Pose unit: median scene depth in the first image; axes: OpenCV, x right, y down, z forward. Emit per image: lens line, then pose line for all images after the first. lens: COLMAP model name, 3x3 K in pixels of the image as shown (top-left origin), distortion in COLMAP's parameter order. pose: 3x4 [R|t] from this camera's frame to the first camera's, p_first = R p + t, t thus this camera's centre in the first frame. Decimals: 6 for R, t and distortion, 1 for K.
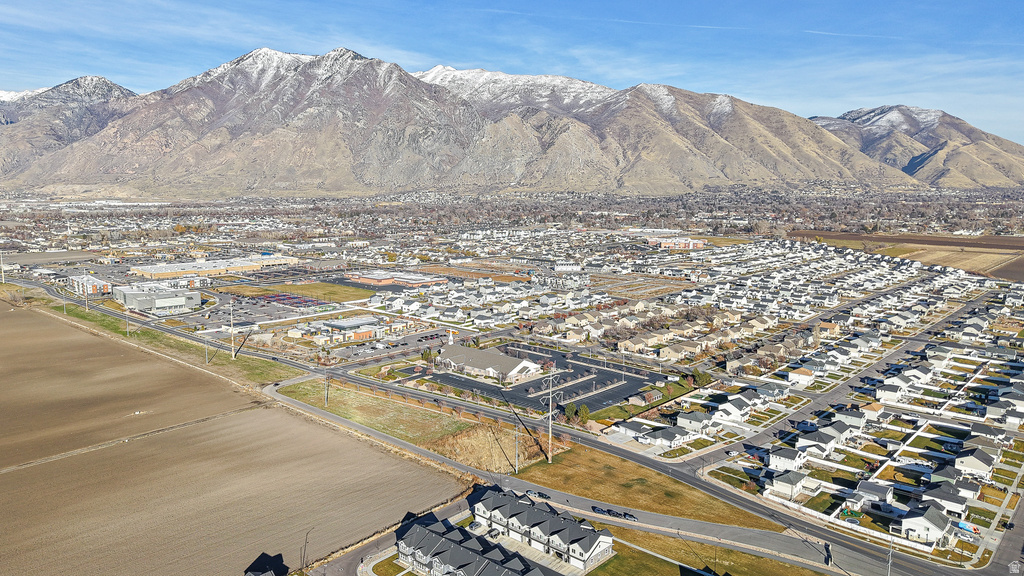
lens RADIAL K [[708.4, 0, 512.0], [0, 708.4, 288.0], [0, 0, 1]] dist [0.047092, -0.056563]
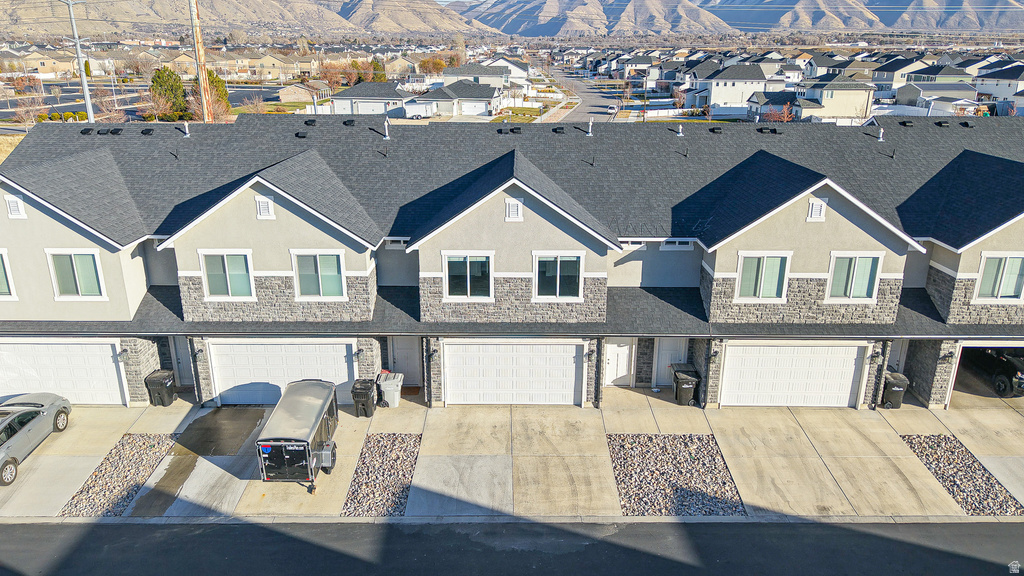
lens RADIAL K [[708.4, 0, 512.0], [0, 708.4, 288.0], [0, 0, 1]] dist [0.047092, -0.056563]
pose [[0.740470, -0.217083, 0.636065, -0.041763], [0.095973, 0.970854, 0.219617, 0.224227], [-0.665202, -0.101575, 0.739722, 0.661233]]
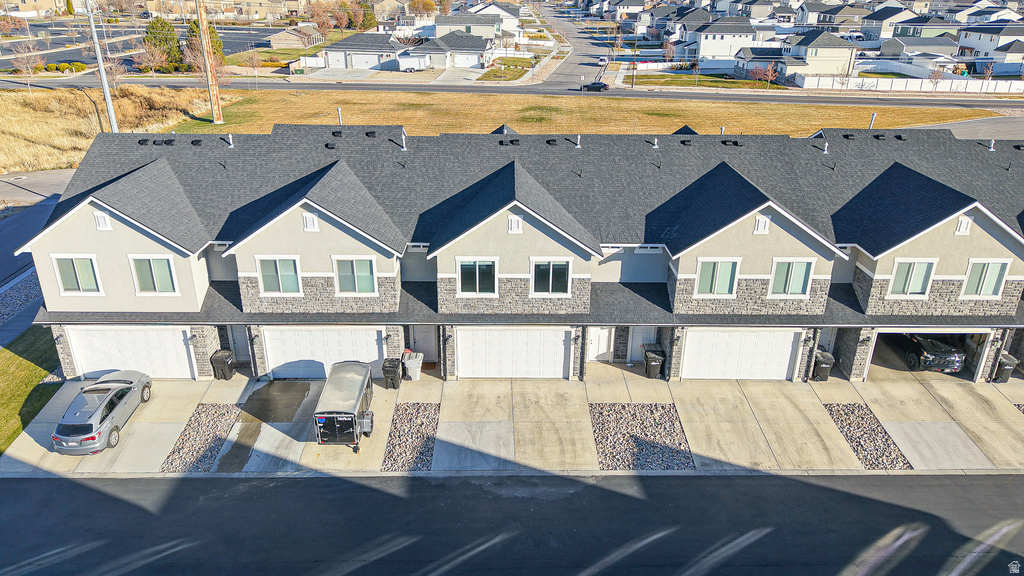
lens RADIAL K [[702.9, 0, 512.0], [0, 702.9, 288.0], [0, 0, 1]] dist [0.094001, -0.169335]
pose [[0.731489, -0.270352, 0.625966, -0.050778], [0.090555, 0.948423, 0.303799, 0.213819], [-0.675813, -0.165542, 0.718242, 0.651822]]
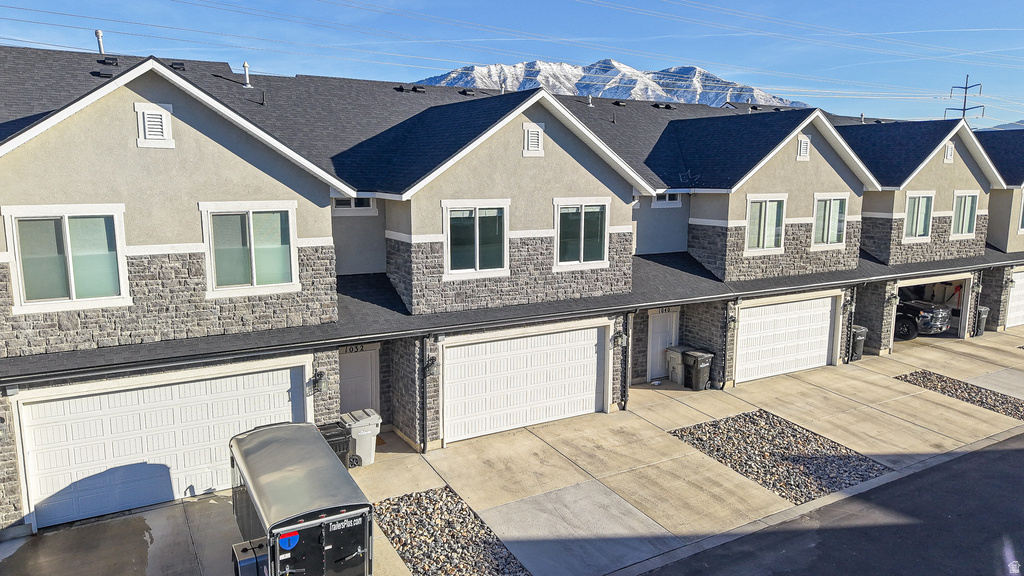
lens RADIAL K [[708.4, 0, 512.0], [0, 708.4, 288.0], [0, 0, 1]] dist [0.047092, -0.056563]
pose [[0.291701, -0.156806, 0.943569, -0.045736], [0.133181, 0.983520, 0.122273, 0.235832], [-0.947192, 0.089998, 0.307777, 0.699330]]
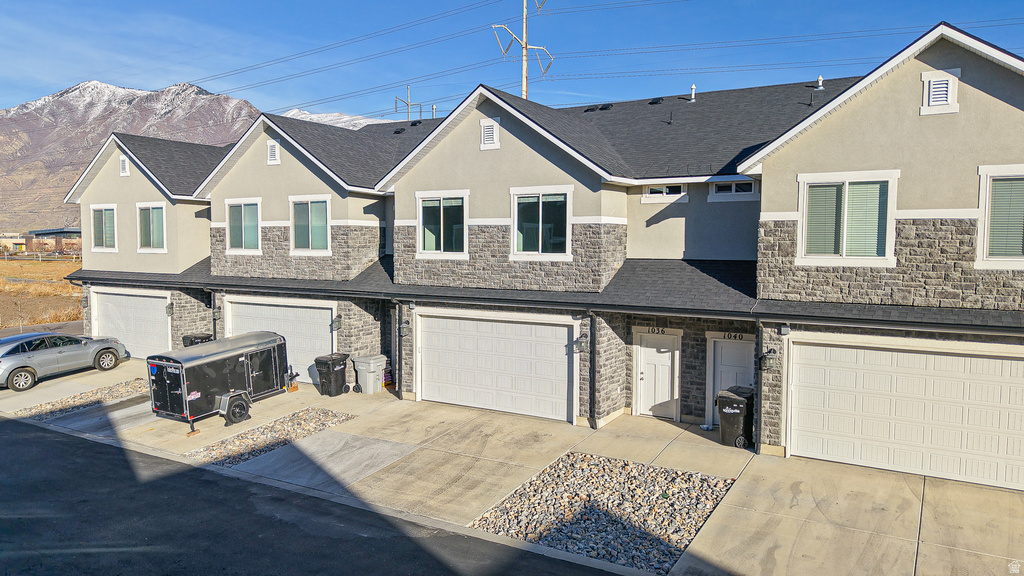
lens RADIAL K [[708.4, 0, 512.0], [0, 708.4, 288.0], [0, 0, 1]] dist [0.047092, -0.056563]
pose [[0.981825, -0.013272, 0.189321, -0.005238], [0.028204, 0.996678, -0.076399, 0.247626], [-0.187679, 0.080350, 0.978939, 0.660442]]
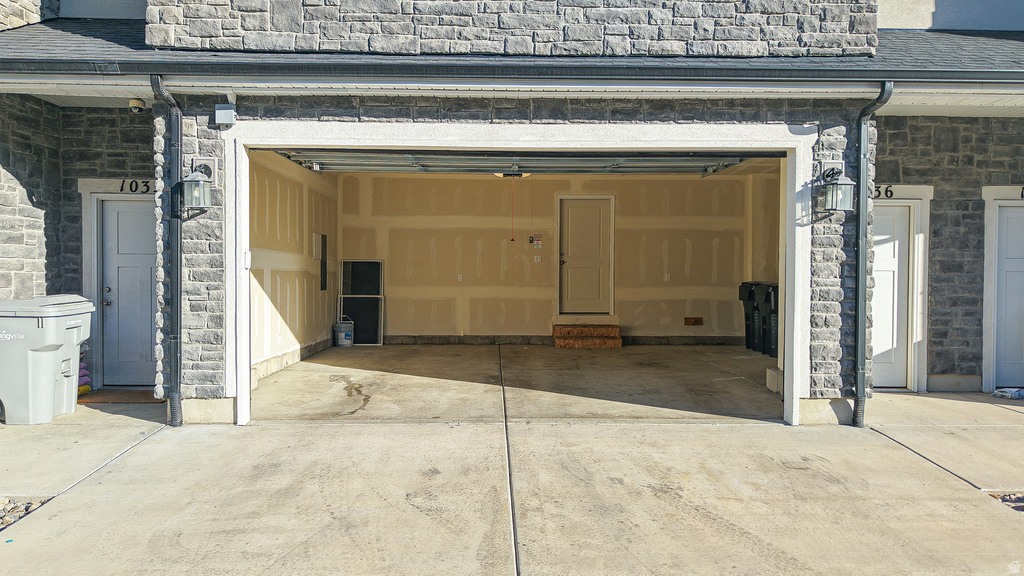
lens RADIAL K [[716.0, 0, 512.0], [0, 716.0, 288.0], [0, 0, 1]] dist [0.006079, -0.010397]
pose [[0.726392, -0.014138, 0.687135, -0.009577], [0.097131, 0.991865, -0.082273, 0.250957], [-0.680383, 0.126504, 0.721856, 0.701465]]
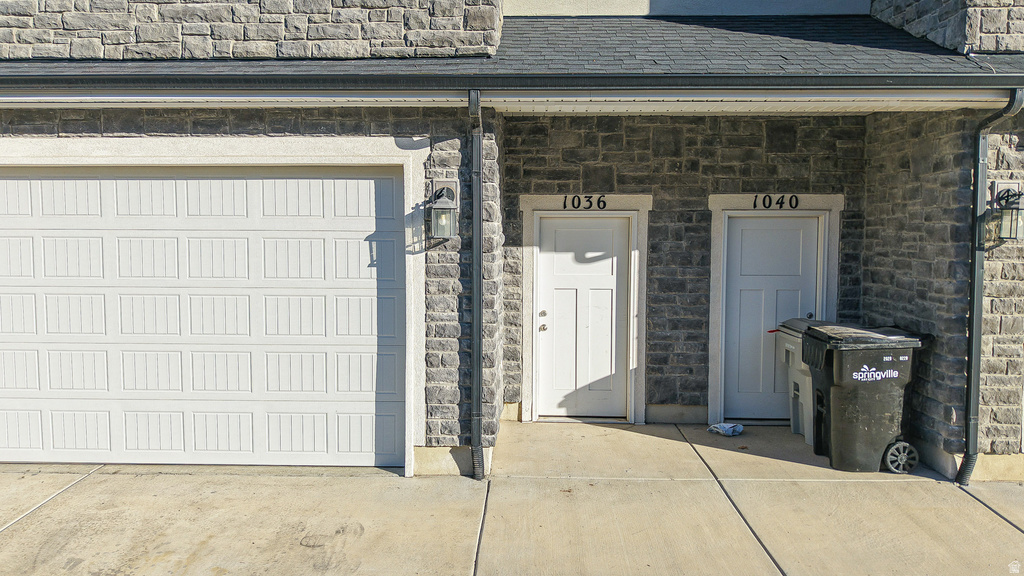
lens RADIAL K [[708.4, 0, 512.0], [0, 708.4, 288.0], [0, 0, 1]] dist [0.047092, -0.056563]
pose [[0.754159, -0.042892, 0.655290, -0.000216], [0.094875, 0.994512, -0.044093, 0.250281], [-0.649802, 0.095424, 0.754090, 0.695878]]
